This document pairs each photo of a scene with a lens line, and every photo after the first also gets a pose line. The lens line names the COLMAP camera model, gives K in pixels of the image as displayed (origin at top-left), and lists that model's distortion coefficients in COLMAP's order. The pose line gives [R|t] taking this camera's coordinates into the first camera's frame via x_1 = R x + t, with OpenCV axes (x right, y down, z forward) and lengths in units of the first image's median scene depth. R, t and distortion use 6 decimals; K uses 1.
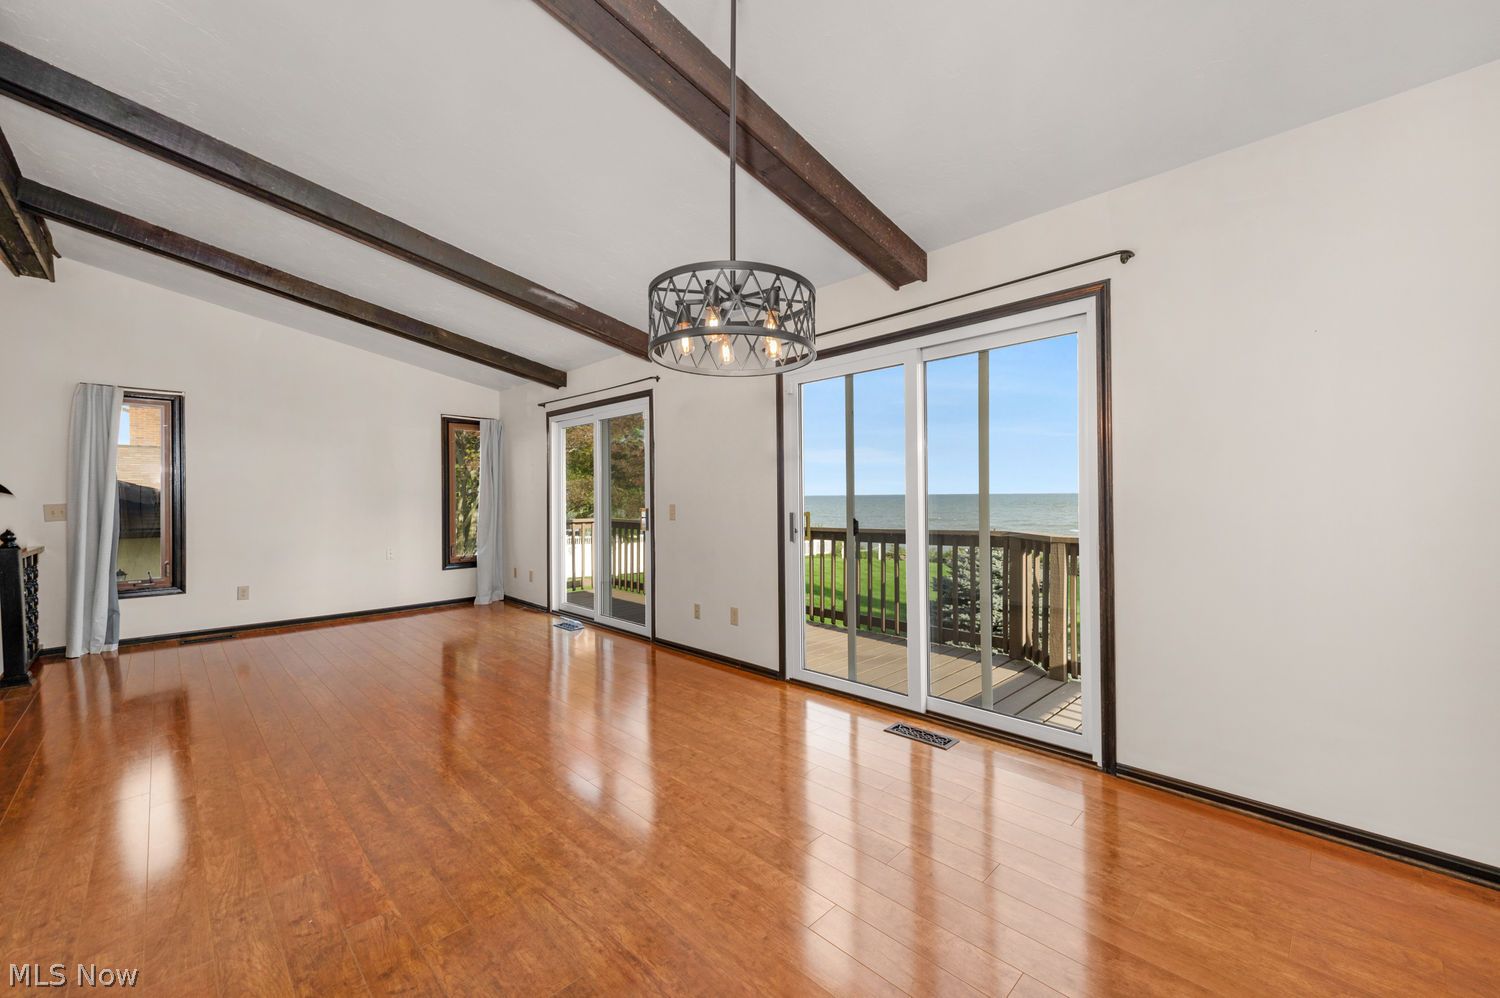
lens RADIAL K [[589.3, 0, 769.0], [0, 589.3, 494.6], [0, 0, 1]] dist [0.022050, -0.000051]
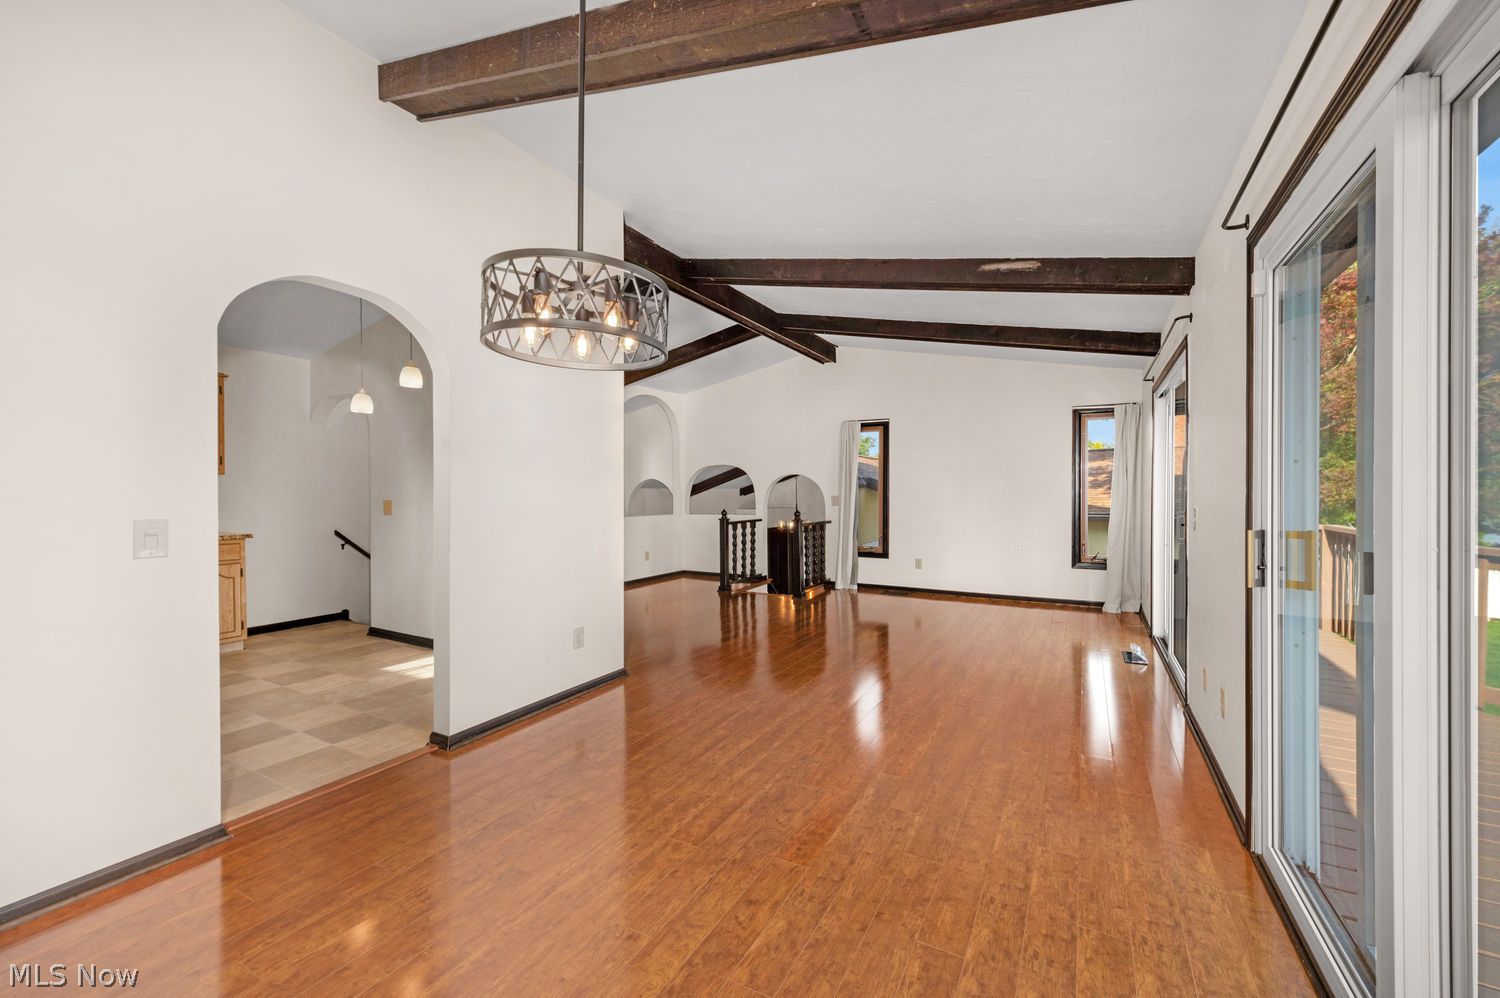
lens RADIAL K [[589.3, 0, 769.0], [0, 589.3, 494.6], [0, 0, 1]] dist [0.022050, -0.000051]
pose [[0.275762, 0.008665, -0.961187, 0.357666], [0.003860, 0.999941, 0.010121, -0.005676], [0.961218, -0.006501, 0.275712, 0.390232]]
